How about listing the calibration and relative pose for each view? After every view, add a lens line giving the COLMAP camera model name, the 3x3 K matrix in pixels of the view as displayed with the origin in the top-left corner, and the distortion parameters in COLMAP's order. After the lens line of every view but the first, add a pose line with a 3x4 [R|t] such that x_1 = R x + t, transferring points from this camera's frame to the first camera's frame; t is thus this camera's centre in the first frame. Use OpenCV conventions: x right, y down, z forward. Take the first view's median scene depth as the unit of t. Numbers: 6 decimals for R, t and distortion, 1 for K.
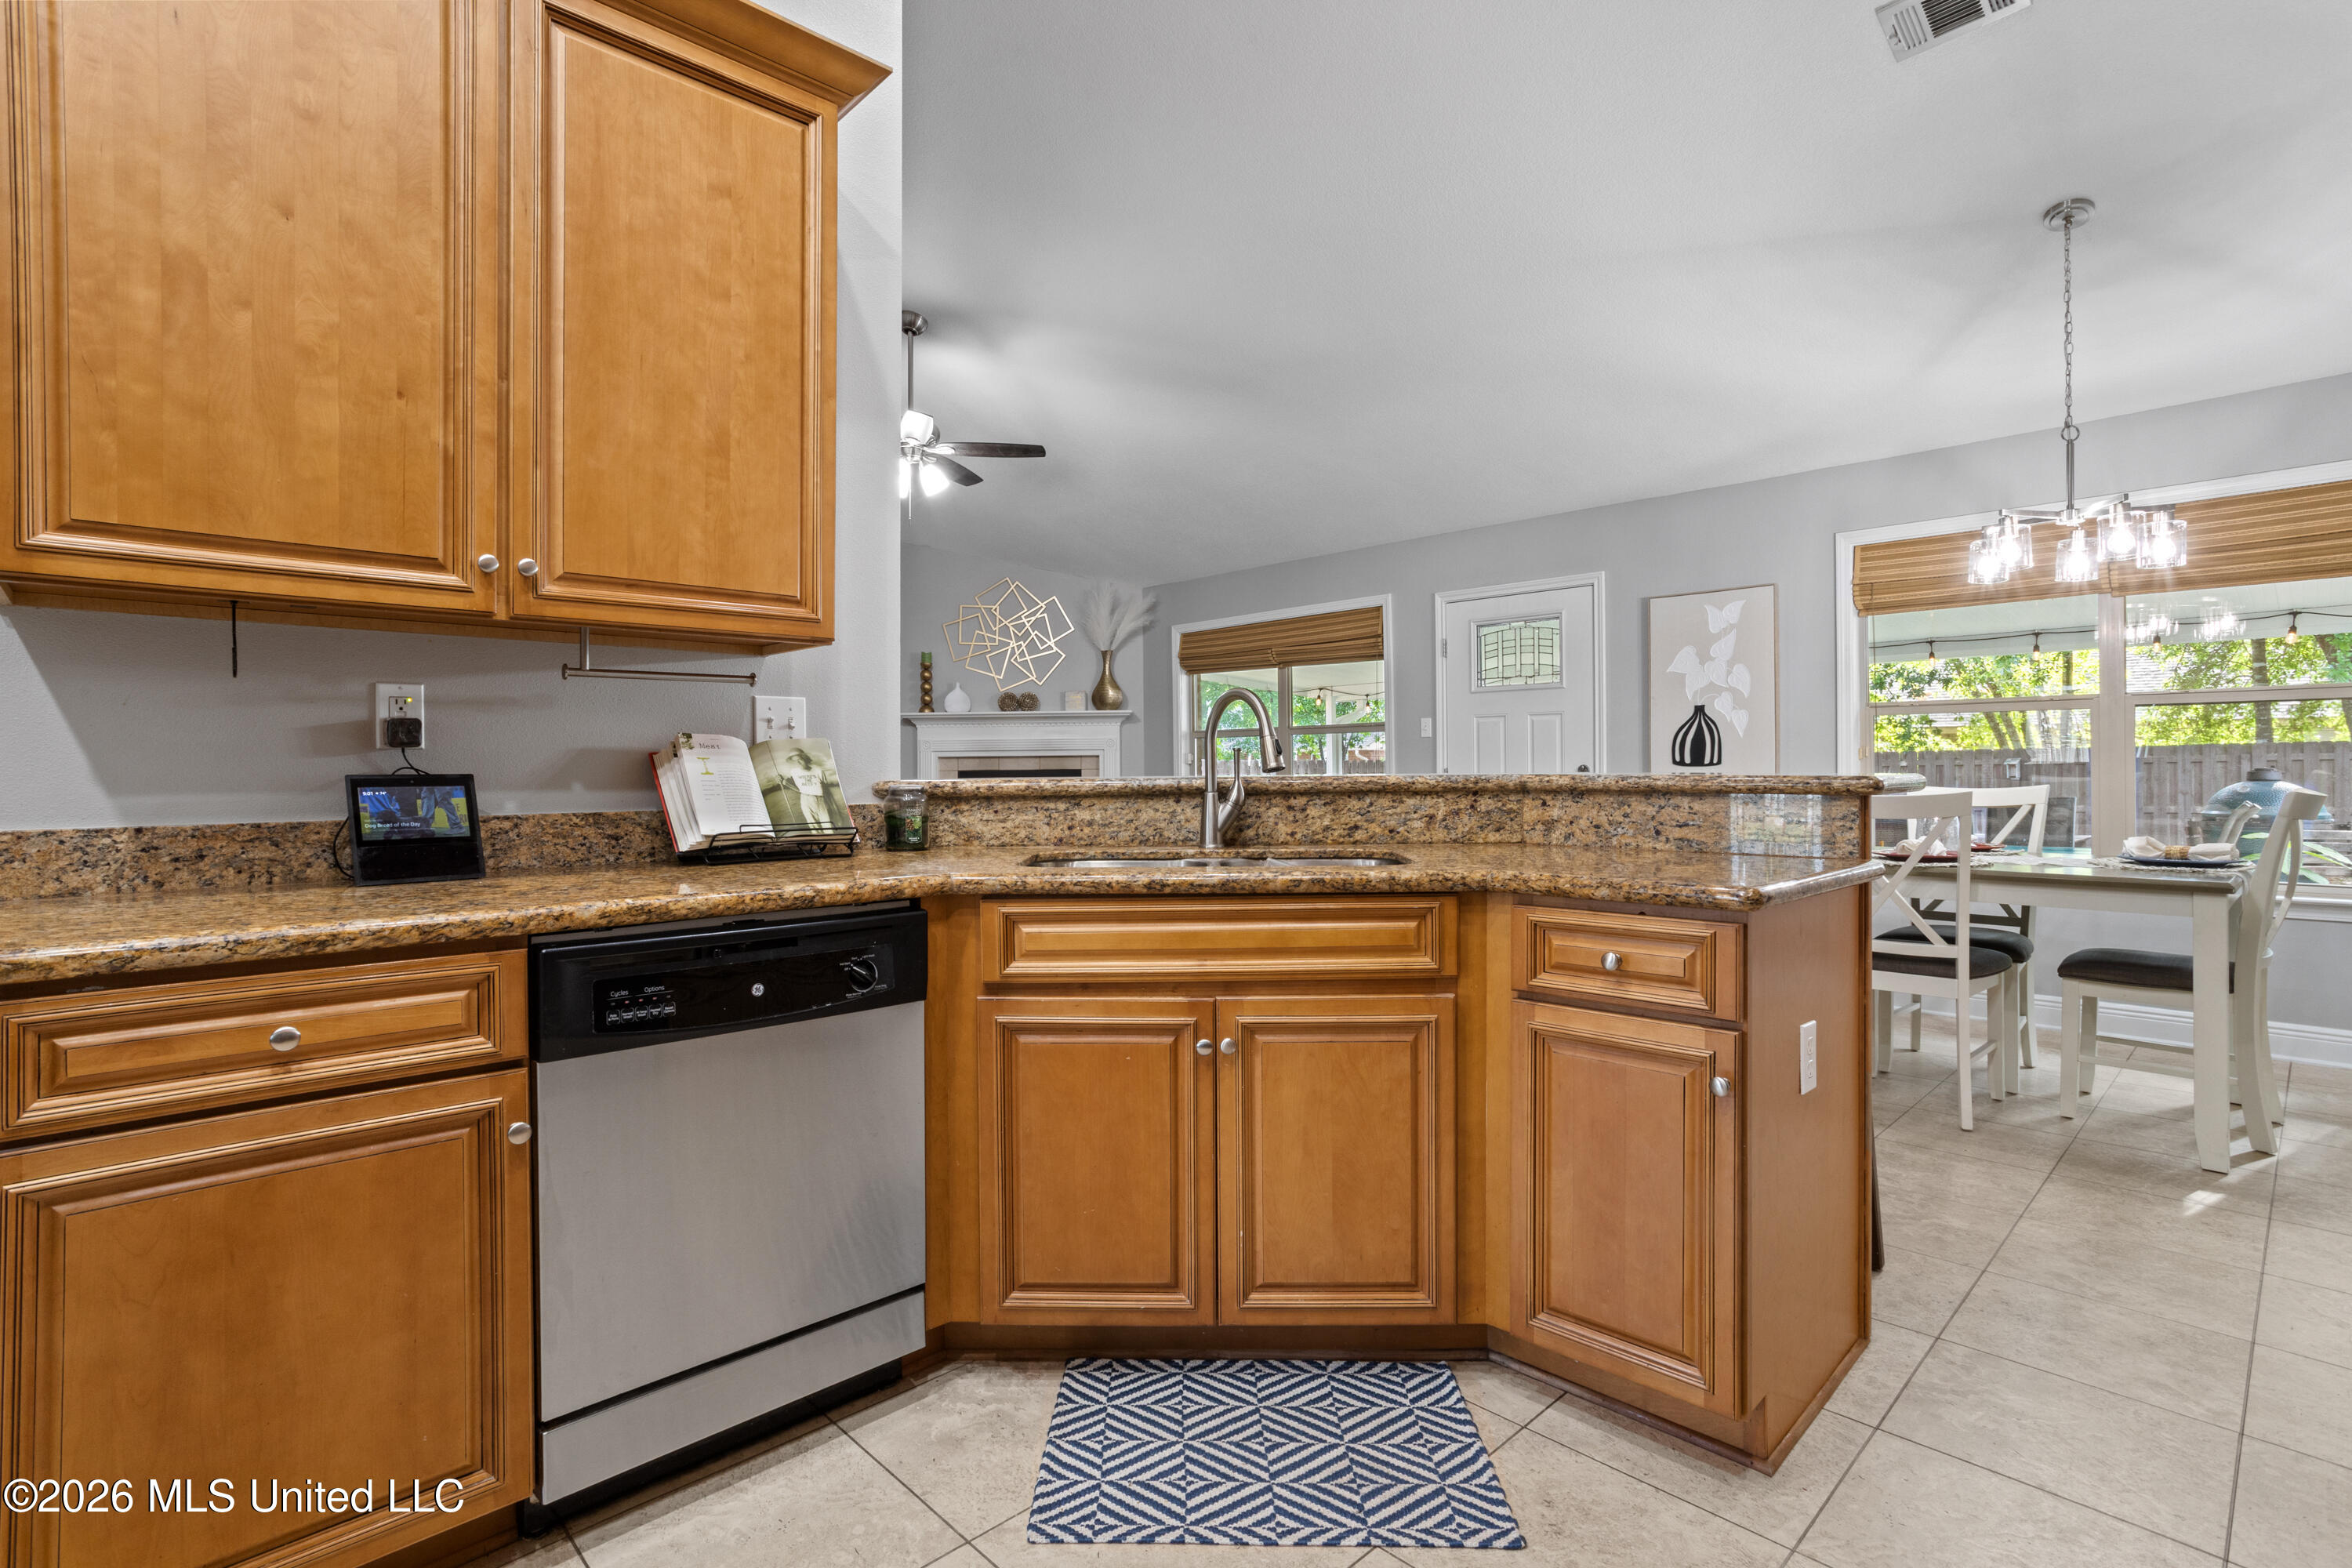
lens RADIAL K [[1139.8, 0, 1166.0], [0, 1139.8, 760.3], [0, 0, 1]] dist [-0.034469, 0.020029]
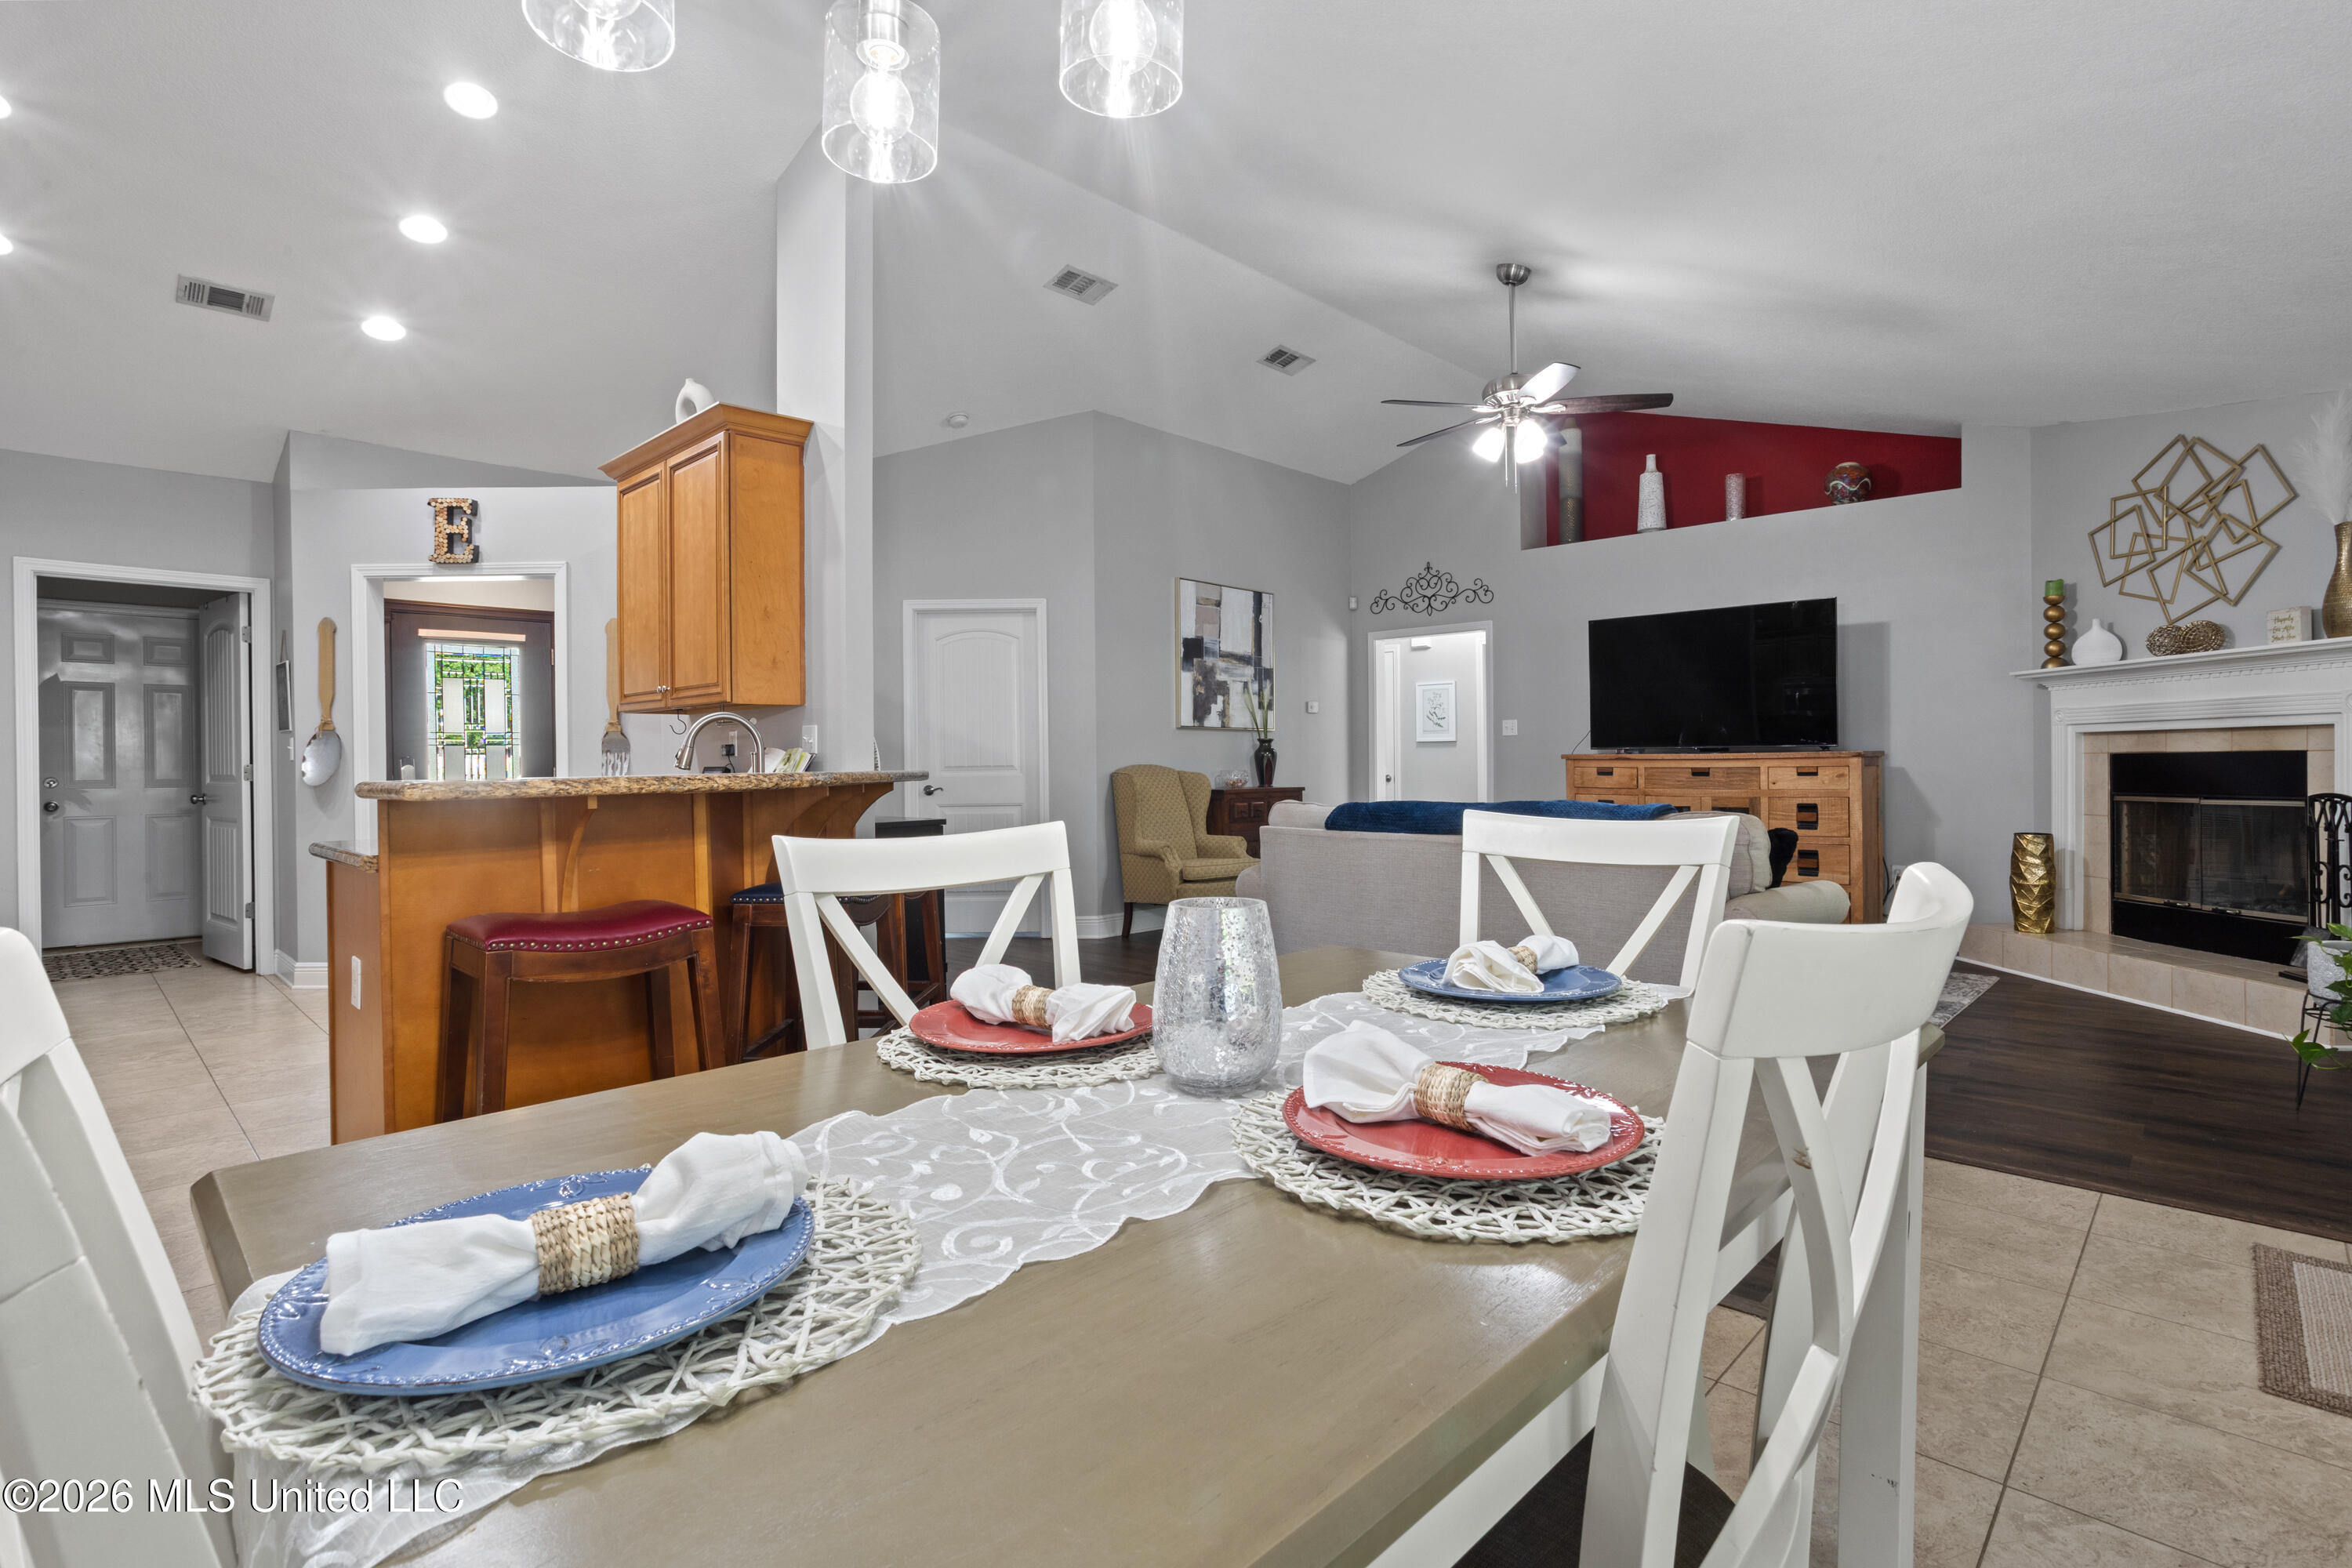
lens RADIAL K [[1139.8, 0, 1152.0], [0, 1139.8, 775.1], [0, 0, 1]] dist [-0.034469, 0.020029]
pose [[0.032097, 0.017635, -0.999329, 1.028571], [0.016557, 0.999698, 0.018173, 0.002737], [0.999348, -0.017129, 0.031795, 0.986260]]
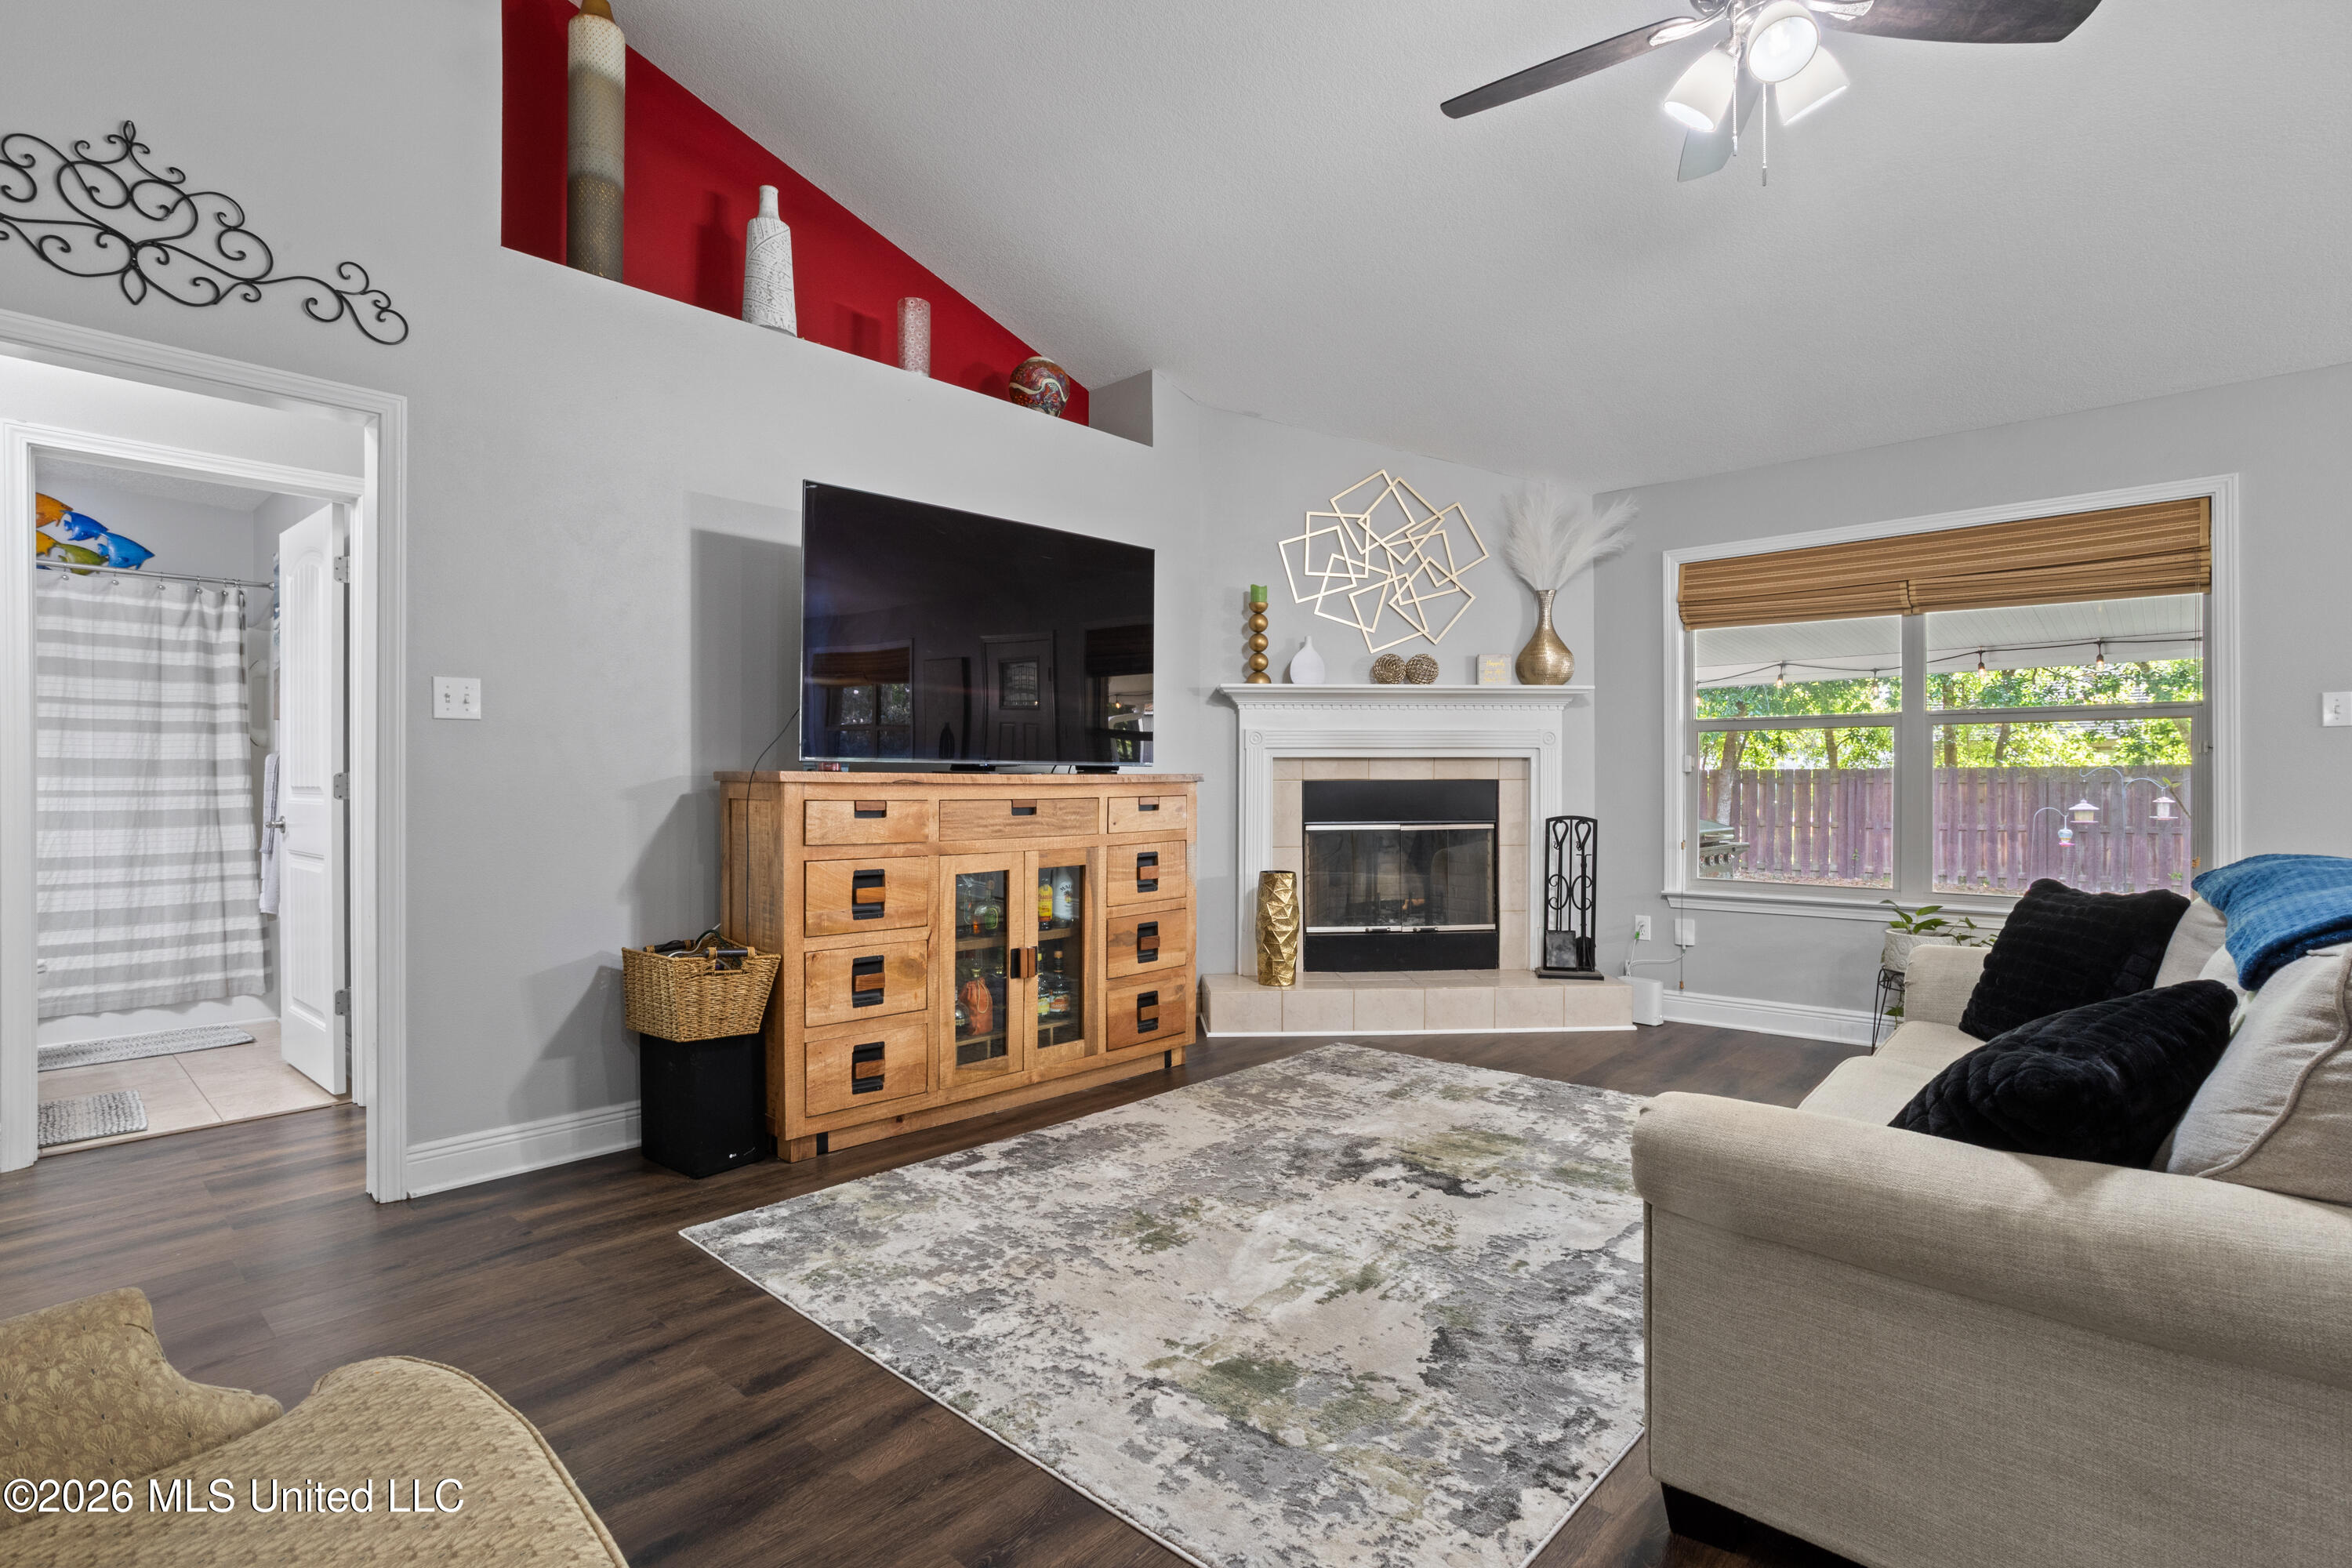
lens RADIAL K [[1139.8, 0, 1172.8], [0, 1139.8, 781.7], [0, 0, 1]] dist [-0.034469, 0.020029]
pose [[0.997452, 0.007040, 0.070995, -0.687027], [-0.007755, 0.999922, 0.009798, 0.011249], [-0.070920, -0.010324, 0.997429, 0.892403]]
